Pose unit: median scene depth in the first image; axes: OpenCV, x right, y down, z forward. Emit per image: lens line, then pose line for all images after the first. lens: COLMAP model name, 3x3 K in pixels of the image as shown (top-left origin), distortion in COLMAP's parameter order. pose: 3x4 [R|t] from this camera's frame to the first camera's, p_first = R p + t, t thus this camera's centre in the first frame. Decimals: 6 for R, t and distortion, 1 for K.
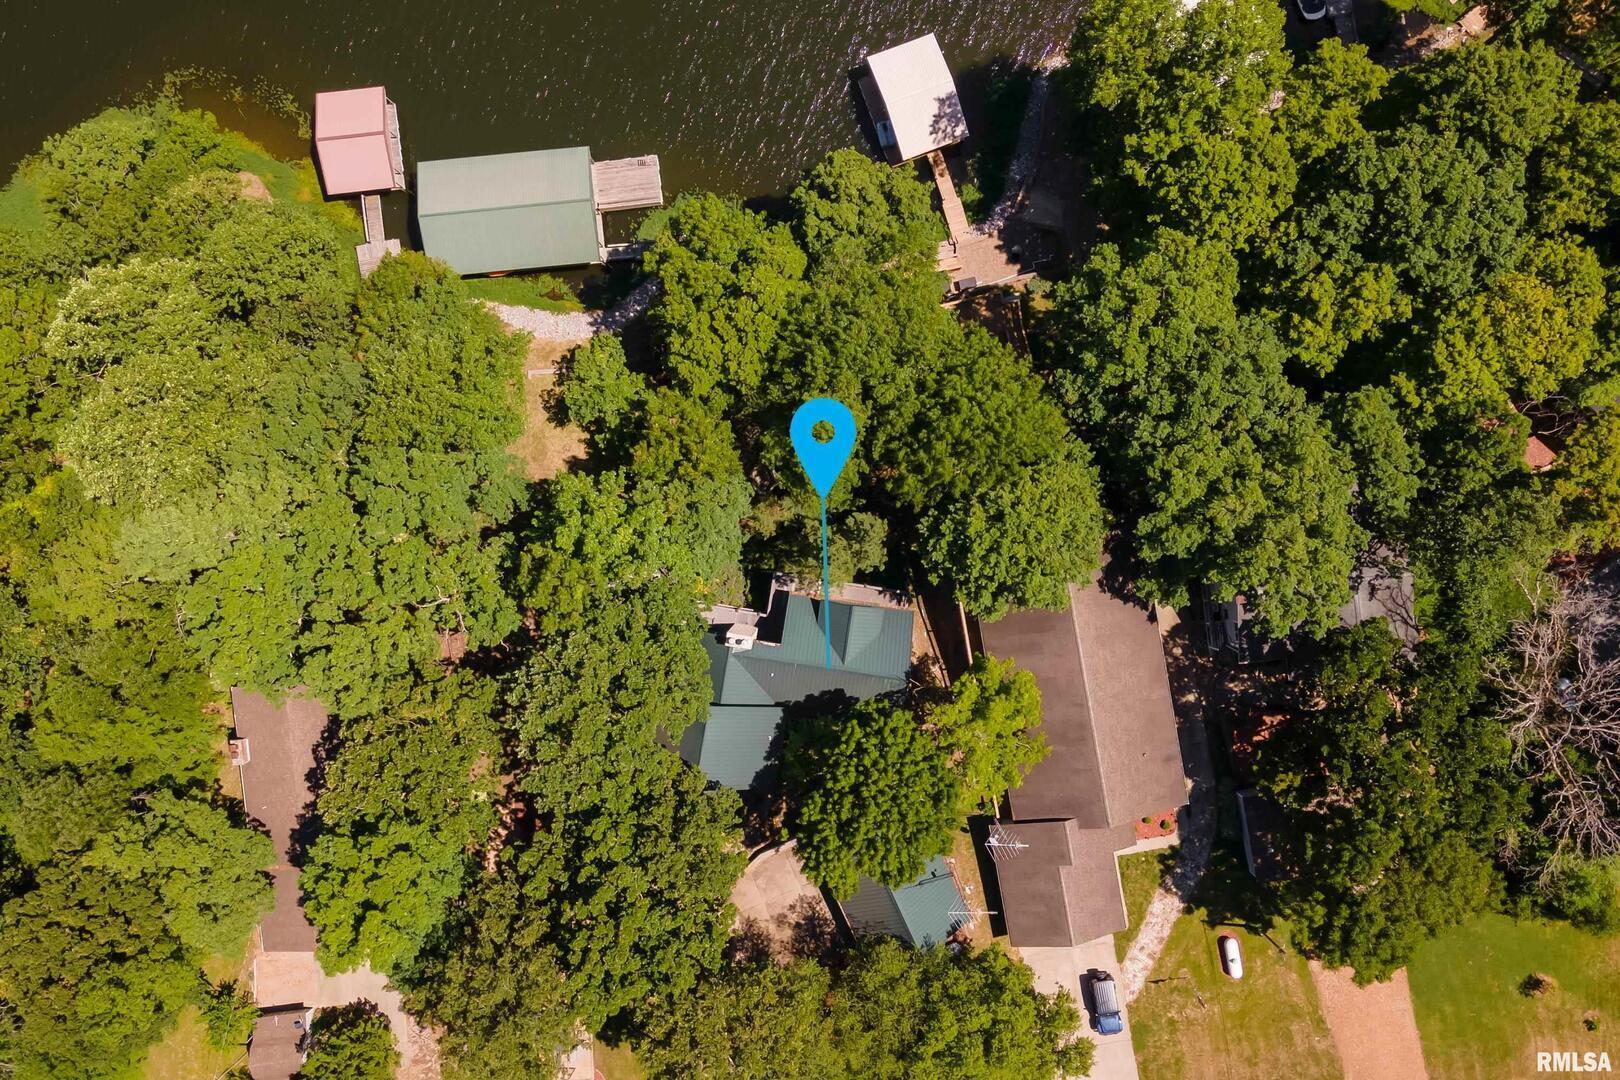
lens RADIAL K [[1416.6, 0, 810.4], [0, 1416.6, 547.8], [0, 0, 1]] dist [0.030824, 0.014120]
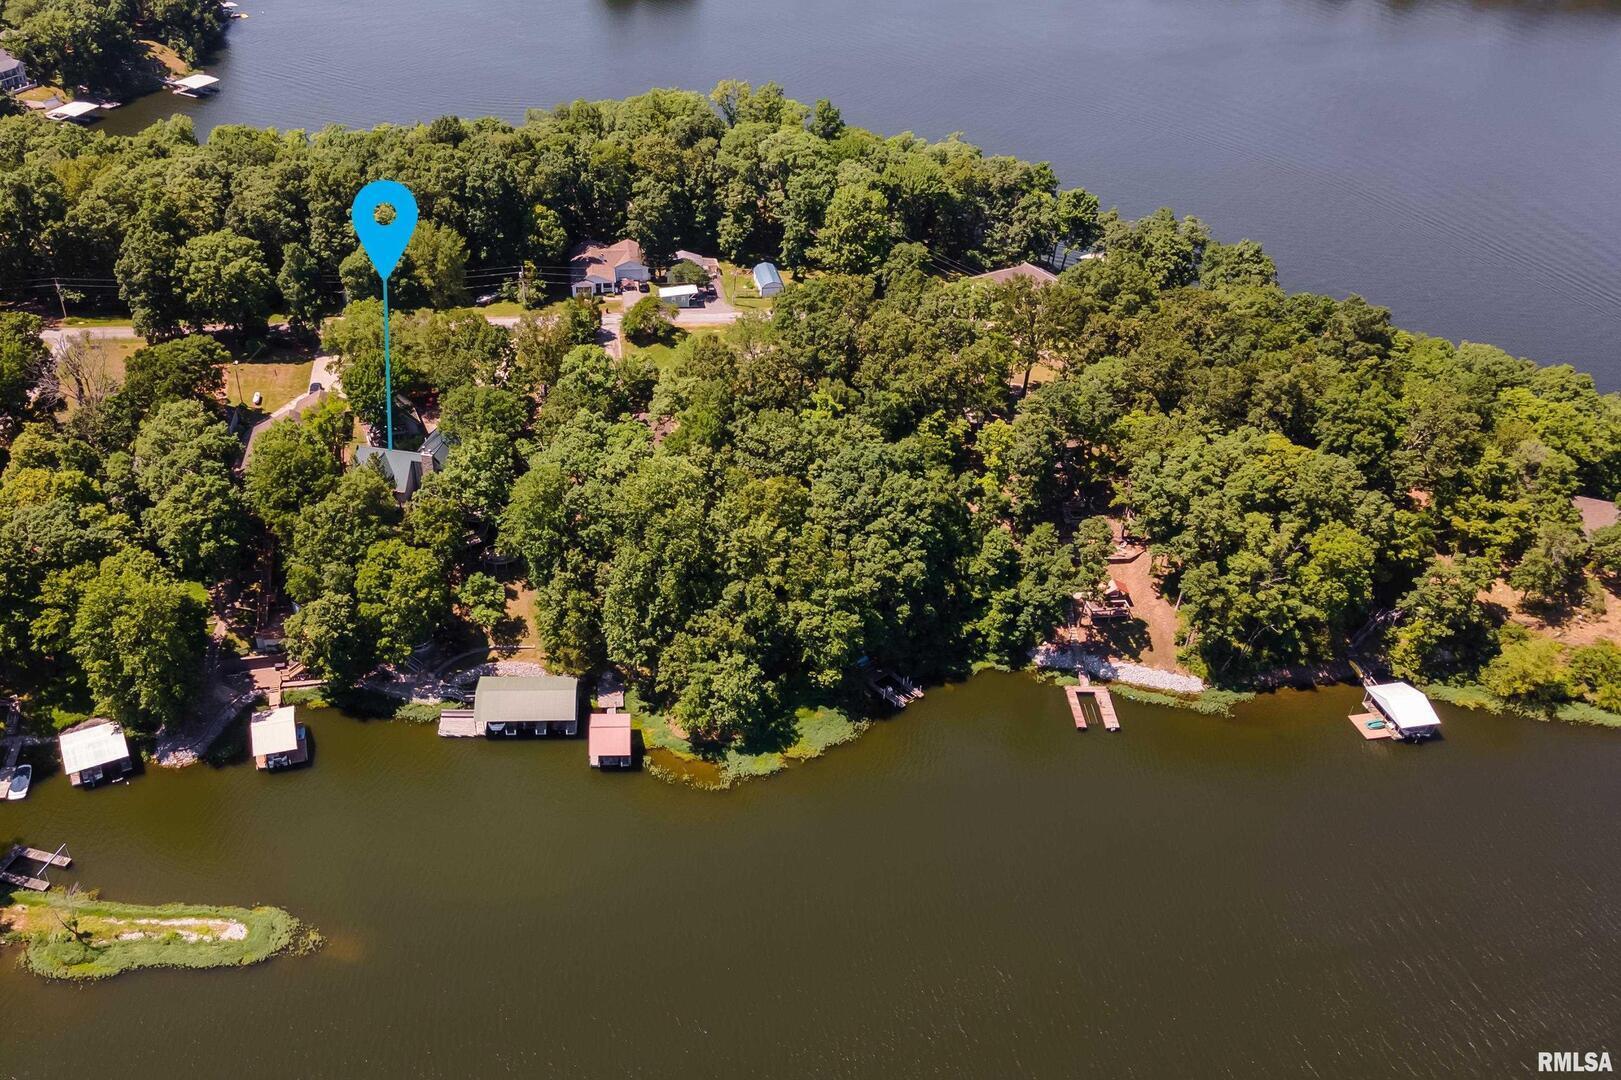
lens RADIAL K [[1451.3, 0, 719.5], [0, 1451.3, 529.4], [0, 0, 1]] dist [0.000006, -0.003091]
pose [[-0.997185, -0.030576, 0.068467, -0.643390], [0.073214, -0.594253, 0.800939, -1.732544], [0.016197, 0.803697, 0.594819, -0.245190]]
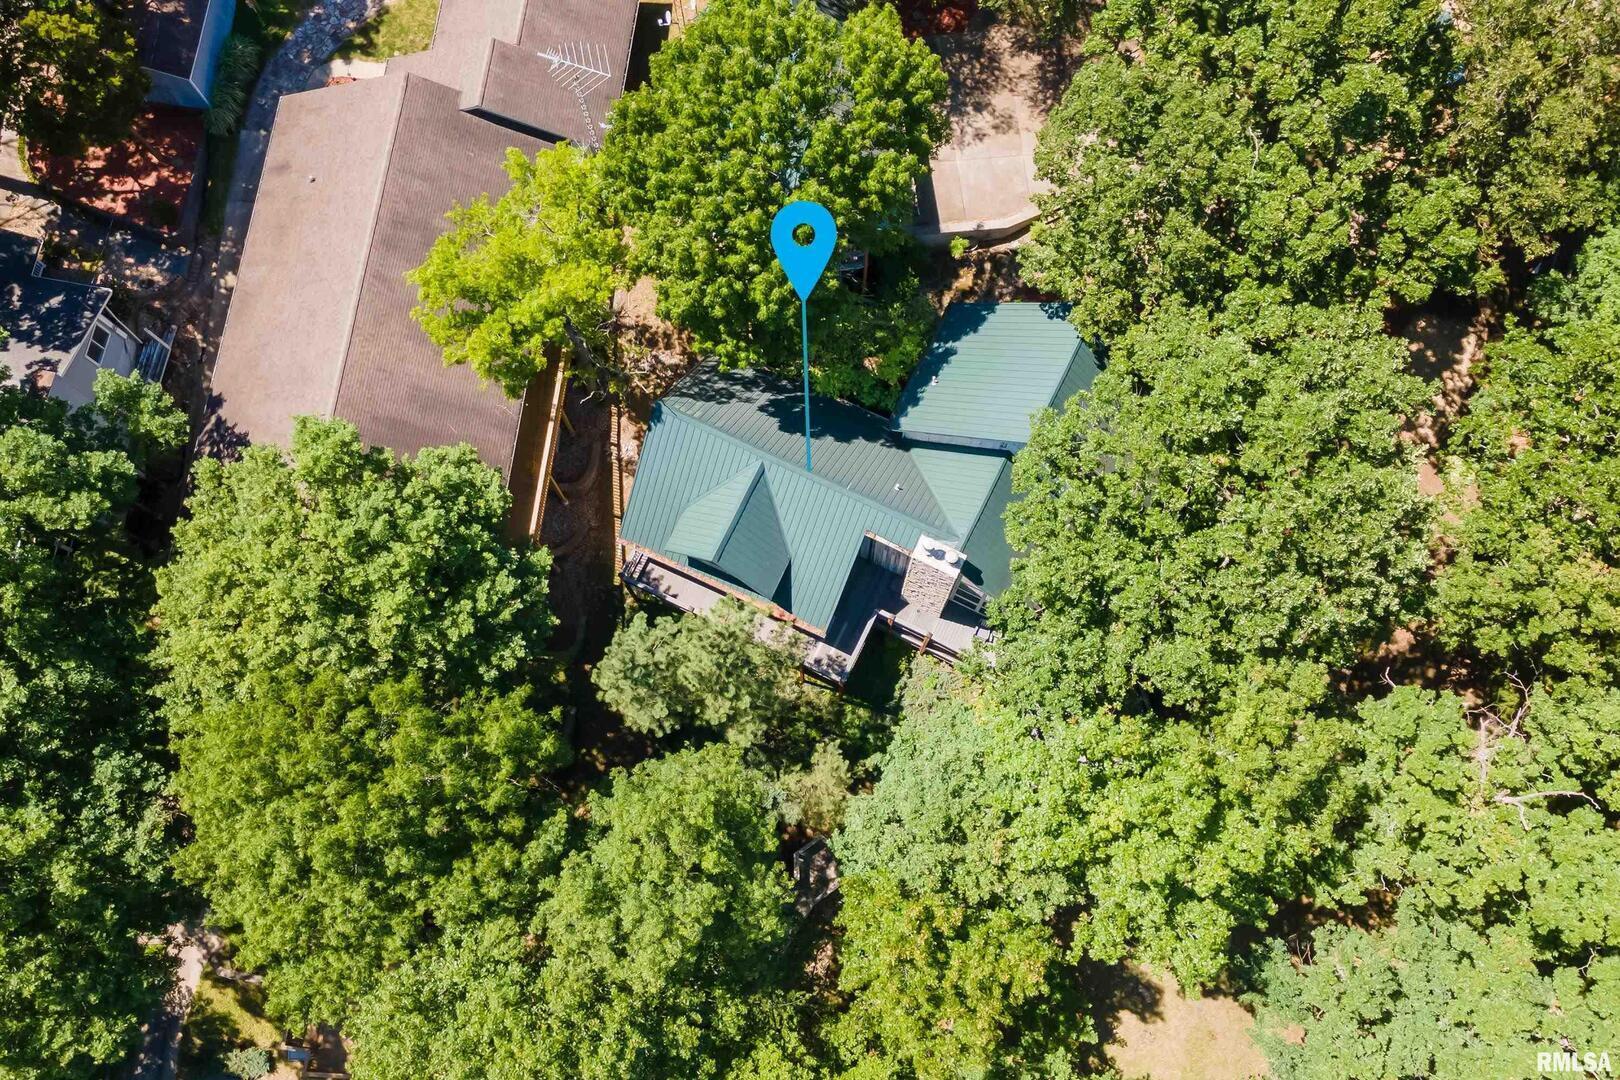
lens RADIAL K [[1409.7, 0, 805.0], [0, 1409.7, 550.1], [0, 0, 1]] dist [0.010987, 0.007698]
pose [[-0.954389, -0.280579, 0.102064, -0.053240], [0.295693, -0.935572, 0.193059, -0.043843], [0.041320, 0.214433, 0.975864, 0.476721]]
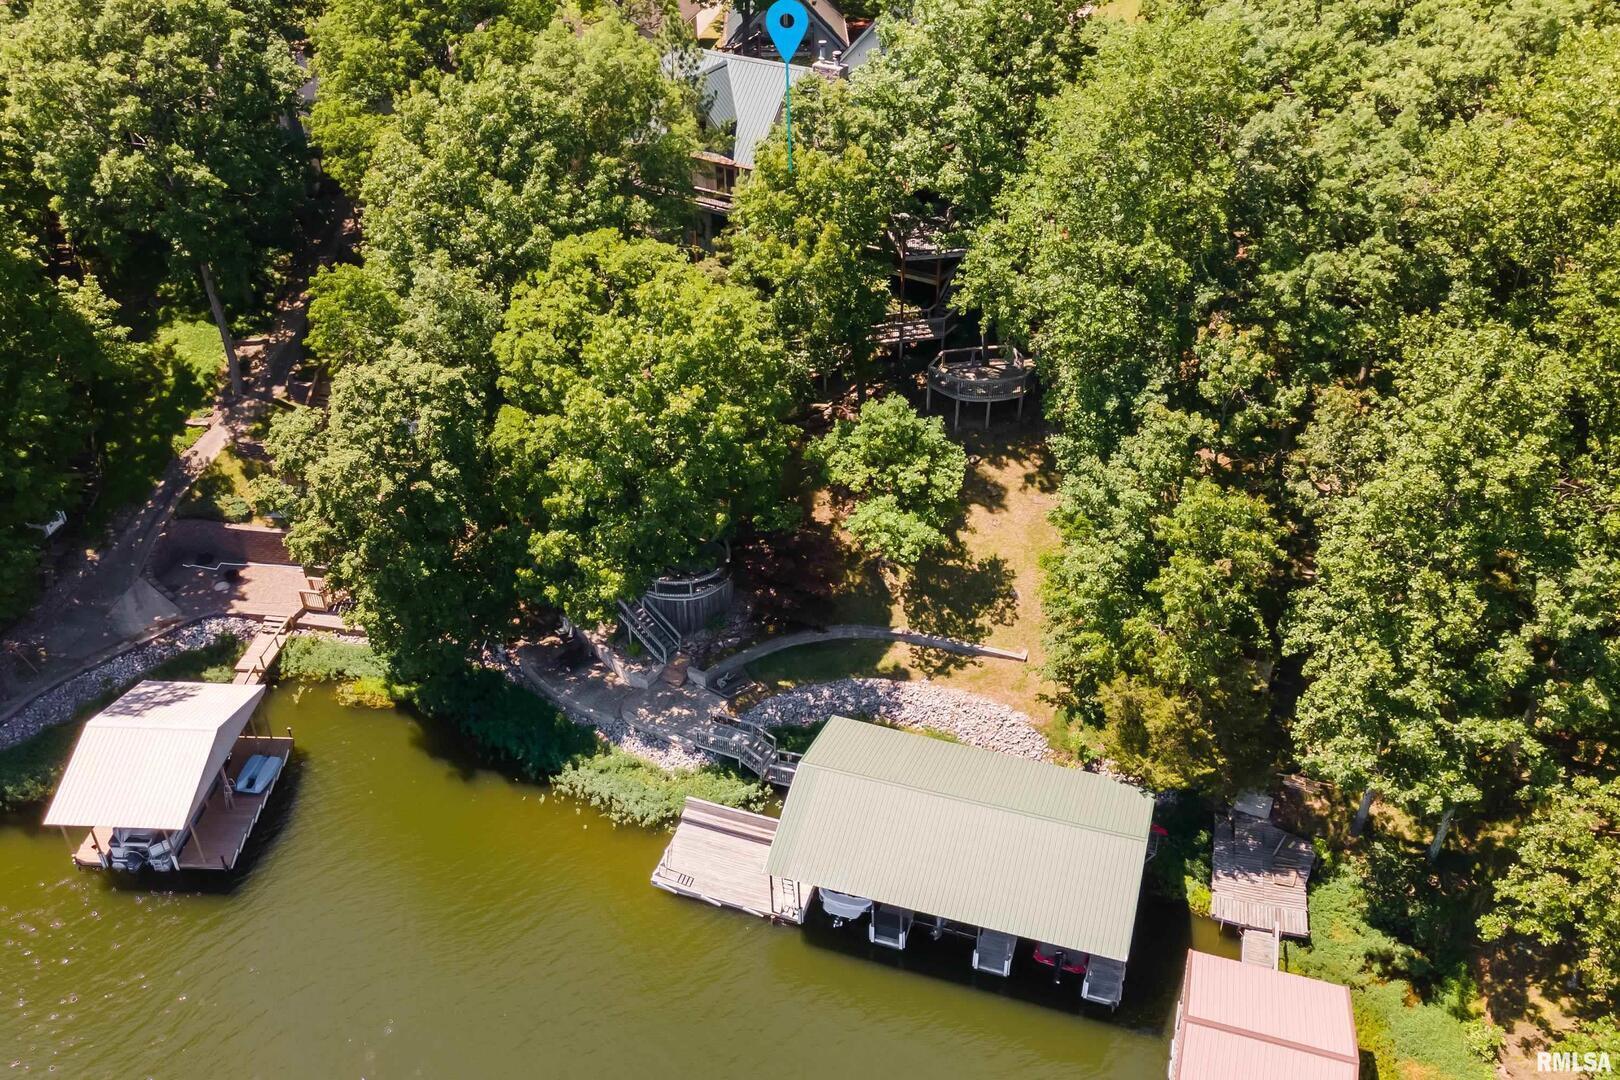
lens RADIAL K [[1416.6, 0, 810.4], [0, 1416.6, 547.8], [0, 0, 1]] dist [0.030824, 0.014120]
pose [[-0.913086, -0.207009, 0.351315, -0.362515], [0.405514, -0.551443, 0.729020, -0.645099], [0.042817, 0.808120, 0.587459, 0.720006]]
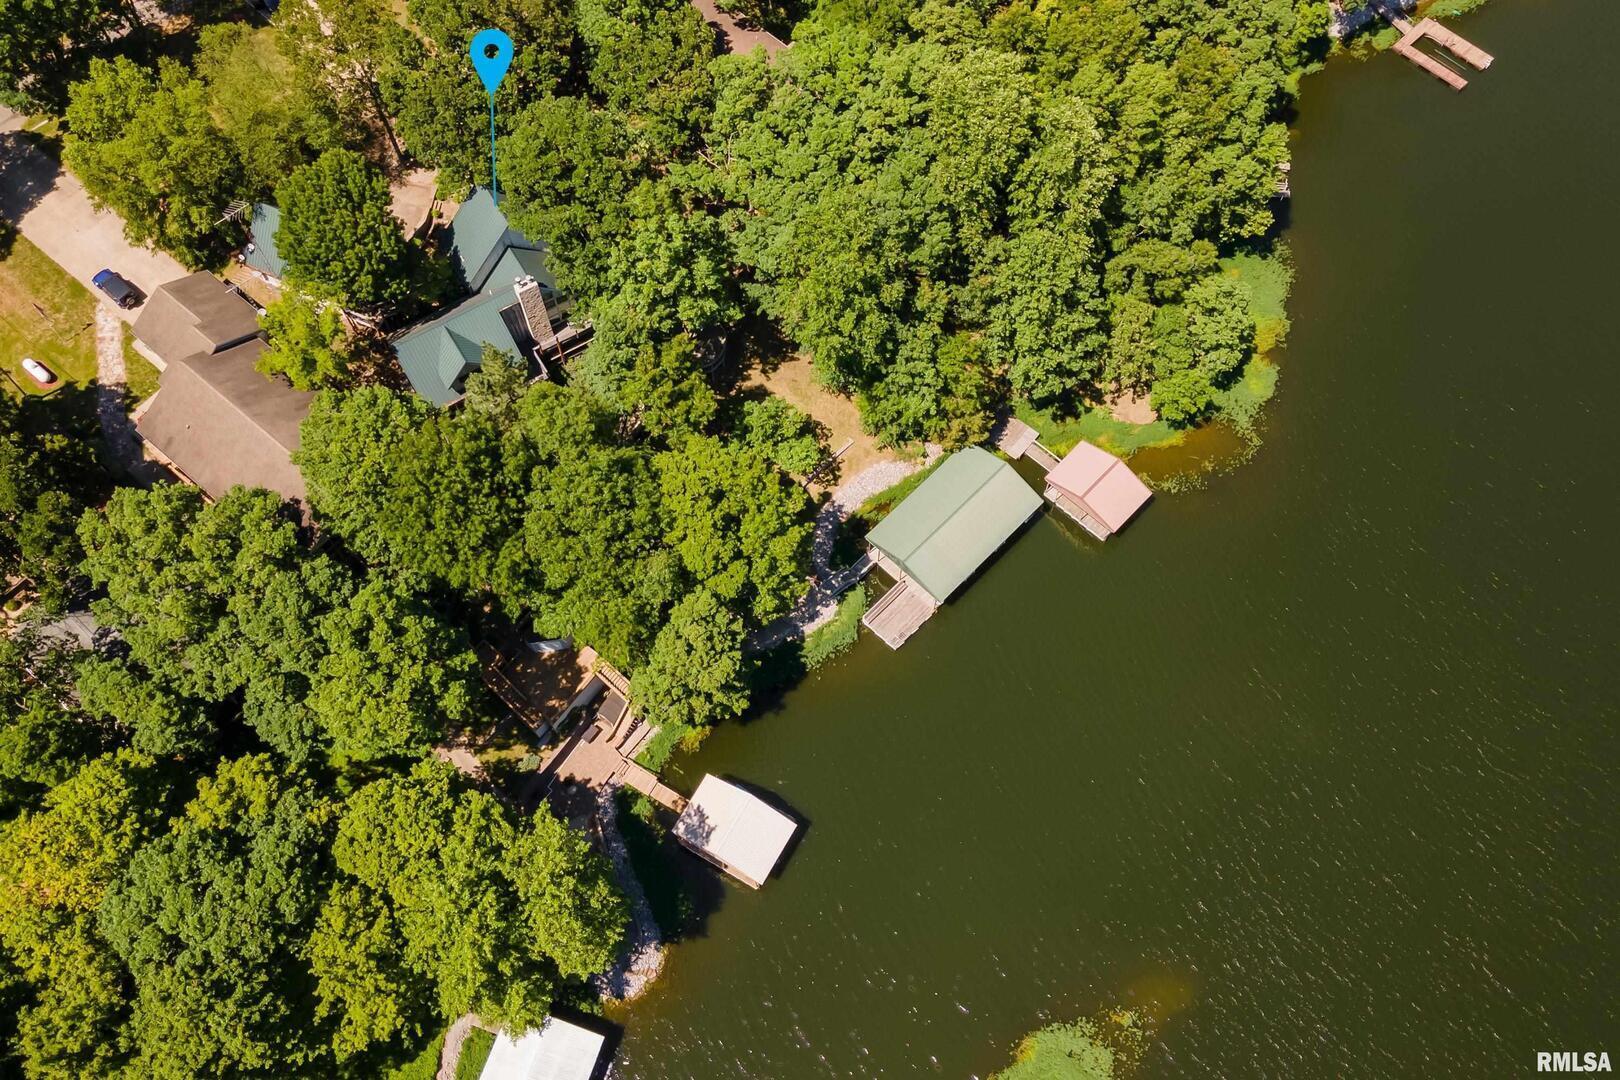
lens RADIAL K [[1416.6, 0, 810.4], [0, 1416.6, 547.8], [0, 0, 1]] dist [0.030824, 0.014120]
pose [[-0.766726, 0.593905, -0.243738, 0.184846], [-0.641913, -0.703974, 0.303922, -0.594191], [0.008916, 0.389484, 0.920990, -0.029112]]
